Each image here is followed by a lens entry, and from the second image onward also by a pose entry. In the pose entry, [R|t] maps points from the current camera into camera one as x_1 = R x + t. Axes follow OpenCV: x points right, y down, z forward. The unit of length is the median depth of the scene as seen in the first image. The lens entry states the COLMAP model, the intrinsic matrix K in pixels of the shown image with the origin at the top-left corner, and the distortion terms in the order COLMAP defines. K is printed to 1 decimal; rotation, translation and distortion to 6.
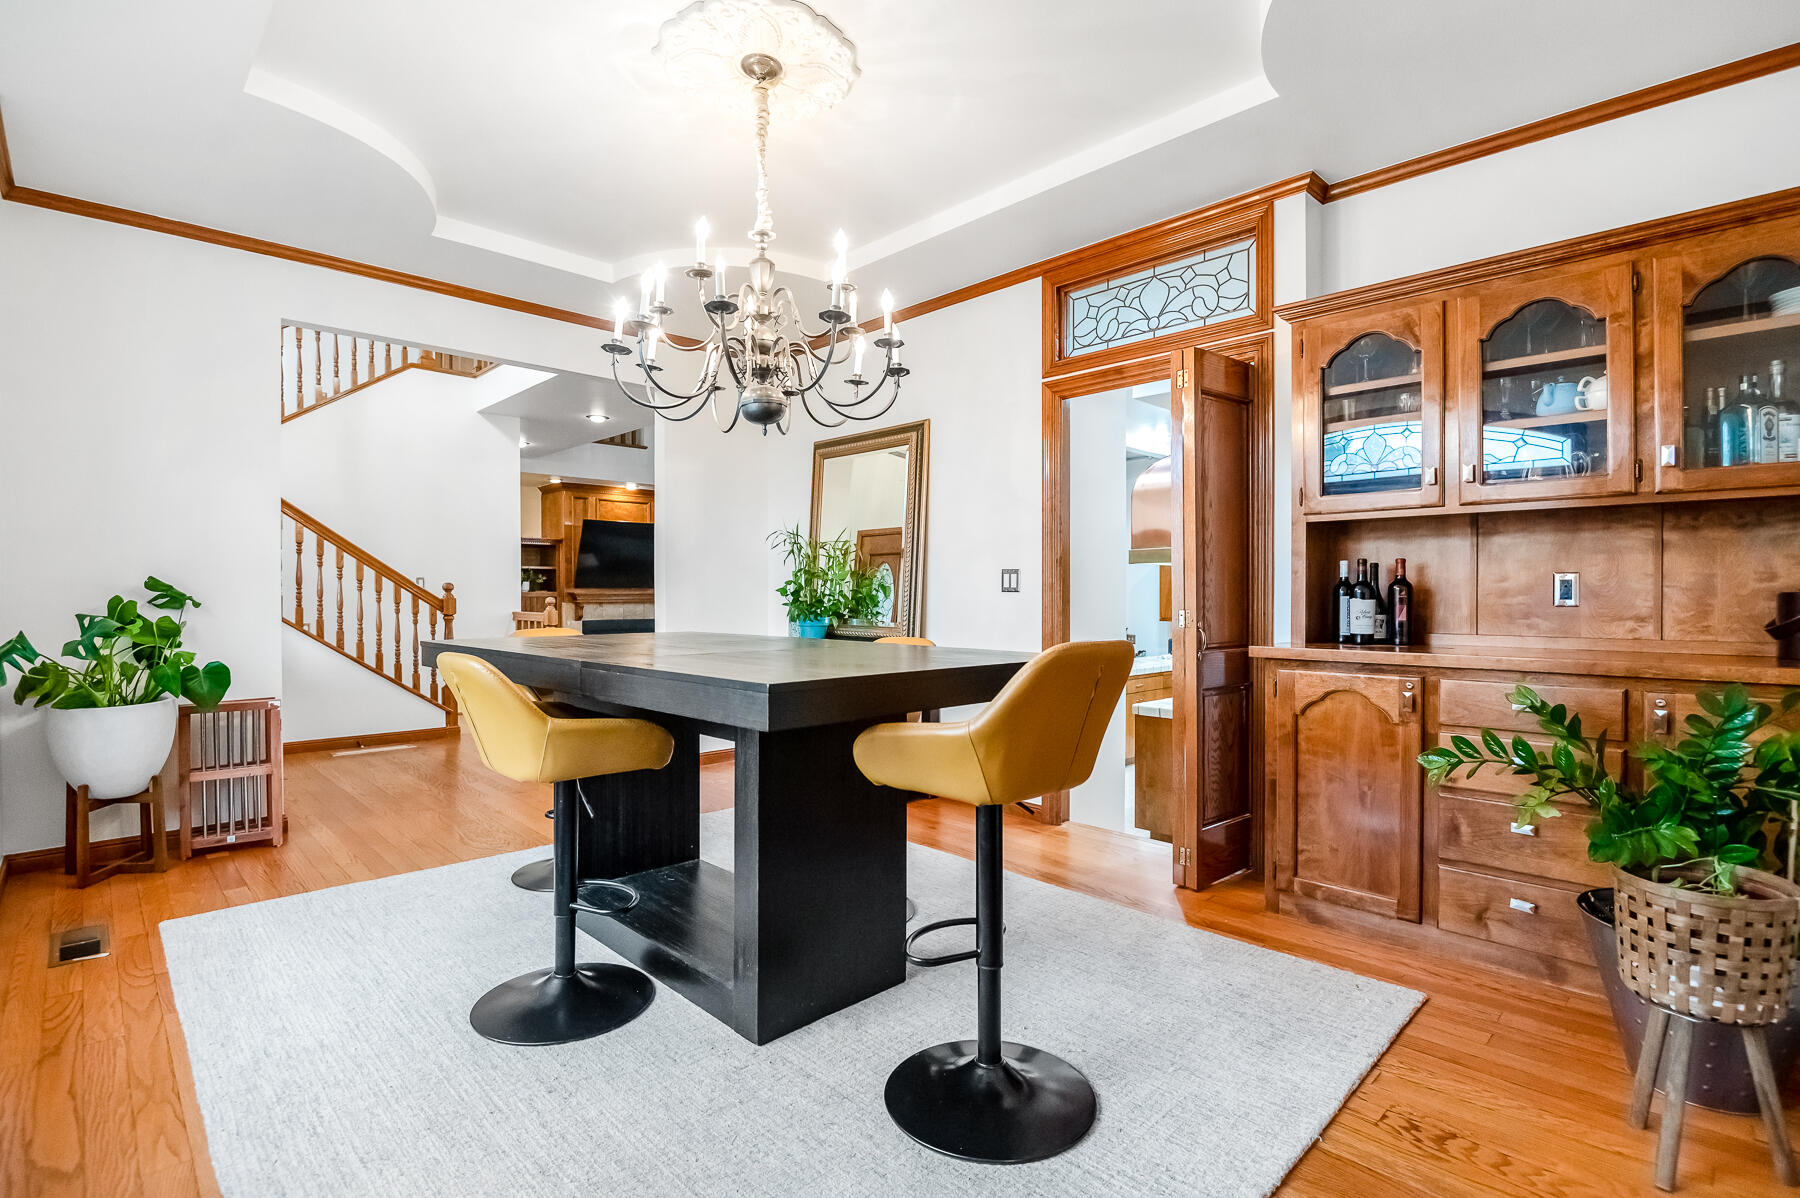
lens RADIAL K [[840.1, 0, 902.2], [0, 840.1, 600.1], [0, 0, 1]] dist [-0.009794, -0.006170]
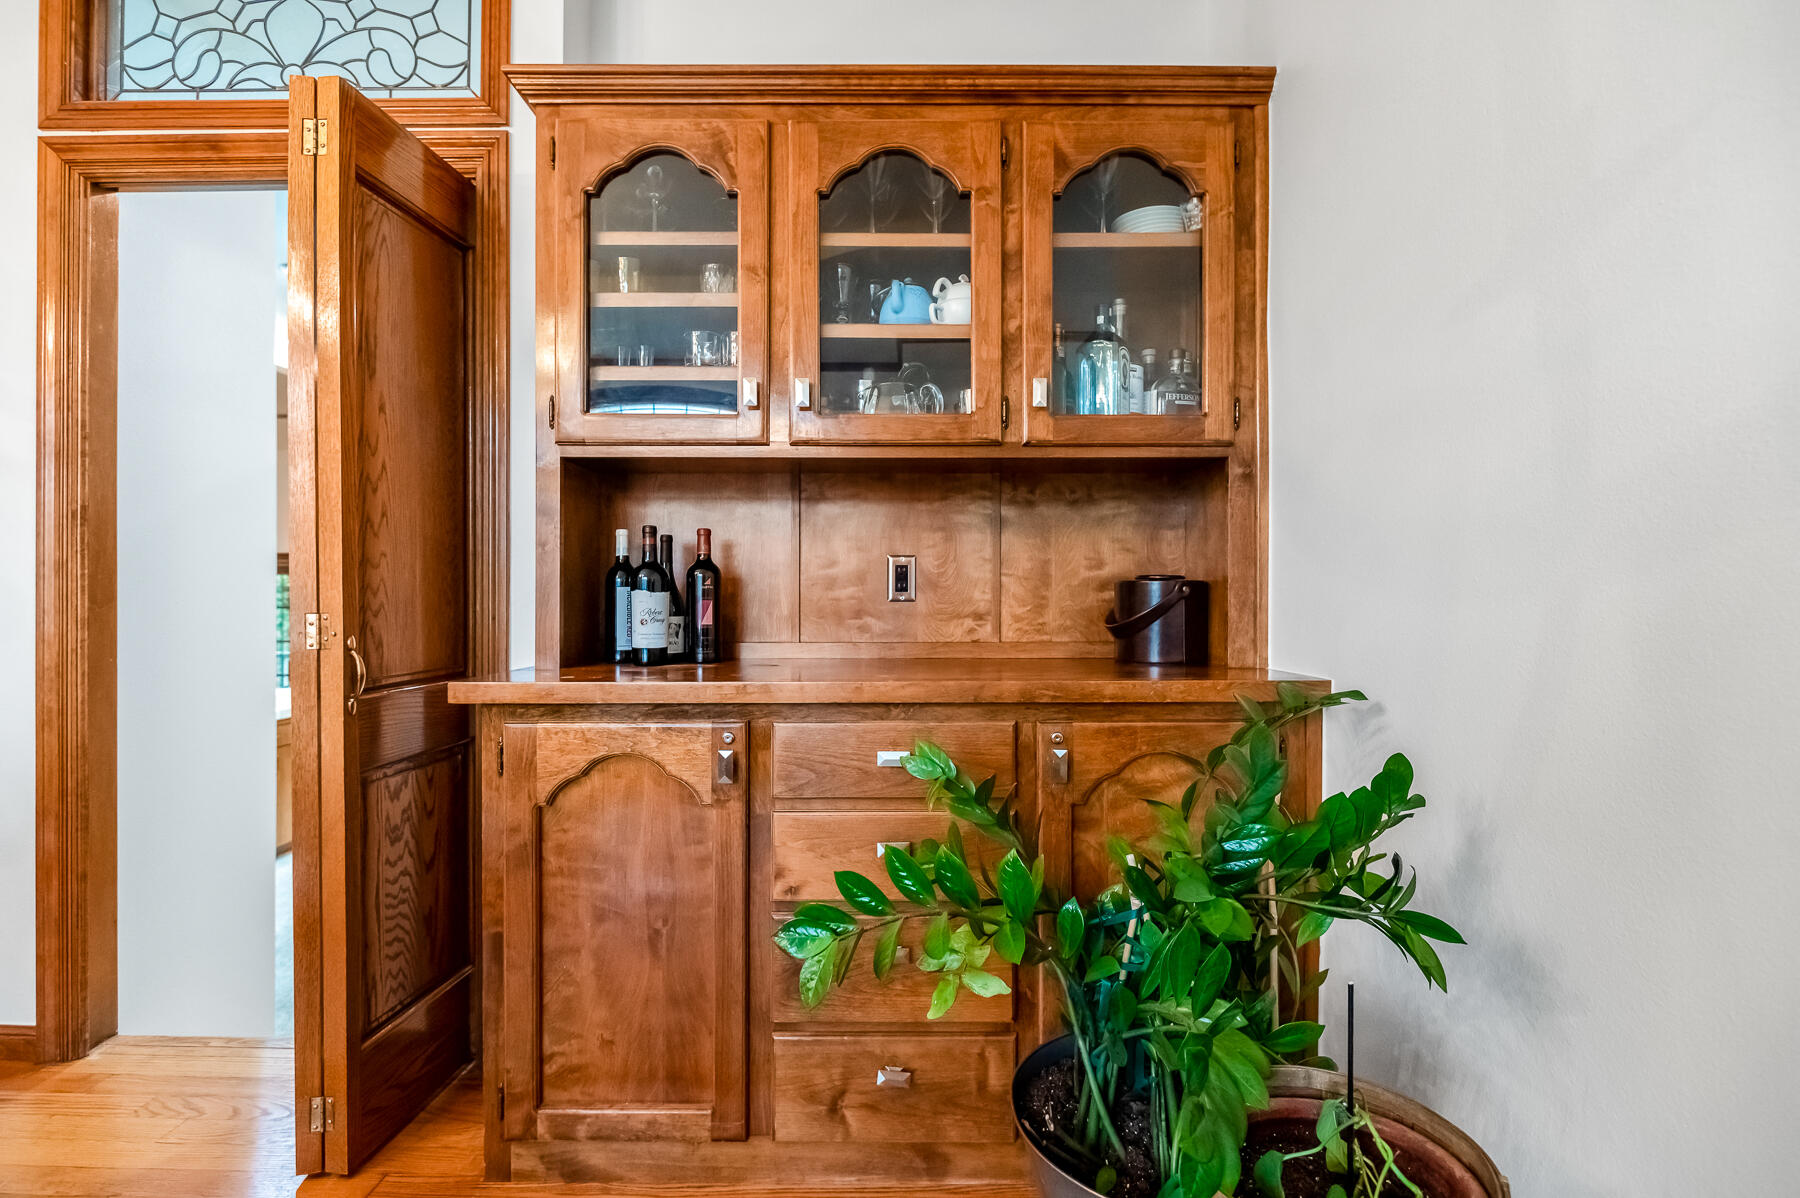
lens RADIAL K [[840.1, 0, 906.1], [0, 840.1, 594.9], [0, 0, 1]] dist [-0.009794, -0.006170]
pose [[0.691088, 0.002156, 0.722768, 0.254230], [0.004491, 0.999963, -0.007277, 0.007817], [-0.722757, 0.008275, 0.691053, 0.475793]]
